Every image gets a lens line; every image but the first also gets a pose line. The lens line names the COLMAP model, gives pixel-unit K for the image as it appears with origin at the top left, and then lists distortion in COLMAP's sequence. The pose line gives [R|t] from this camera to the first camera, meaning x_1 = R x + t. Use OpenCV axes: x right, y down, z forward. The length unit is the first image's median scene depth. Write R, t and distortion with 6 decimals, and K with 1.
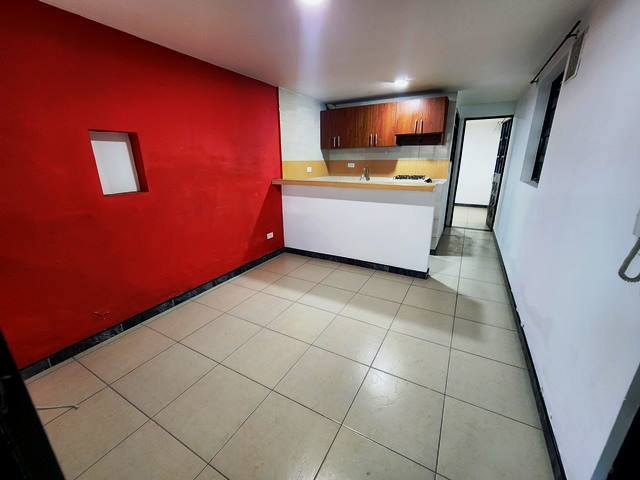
lens RADIAL K [[264.6, 0, 323.9], [0, 264.6, 237.5], [0, 0, 1]] dist [-0.001060, -0.000040]
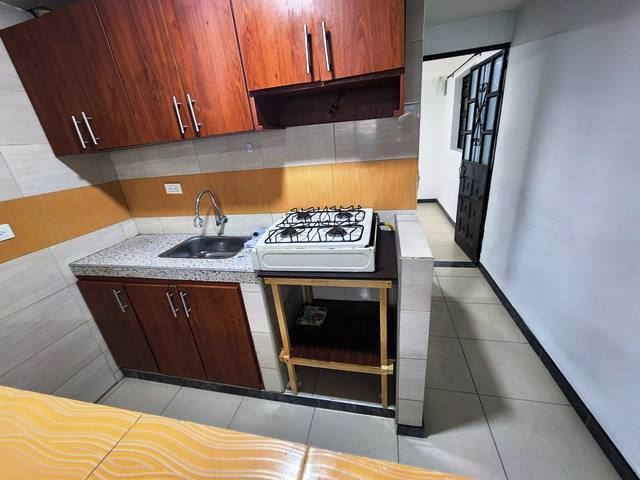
lens RADIAL K [[264.6, 0, 320.9], [0, 264.6, 236.4], [0, 0, 1]] dist [-0.001060, -0.000040]
pose [[0.955275, -0.180792, 0.234016, 0.232109], [0.167257, 0.982932, 0.076620, -0.224079], [-0.243874, -0.034052, 0.969209, 0.644233]]
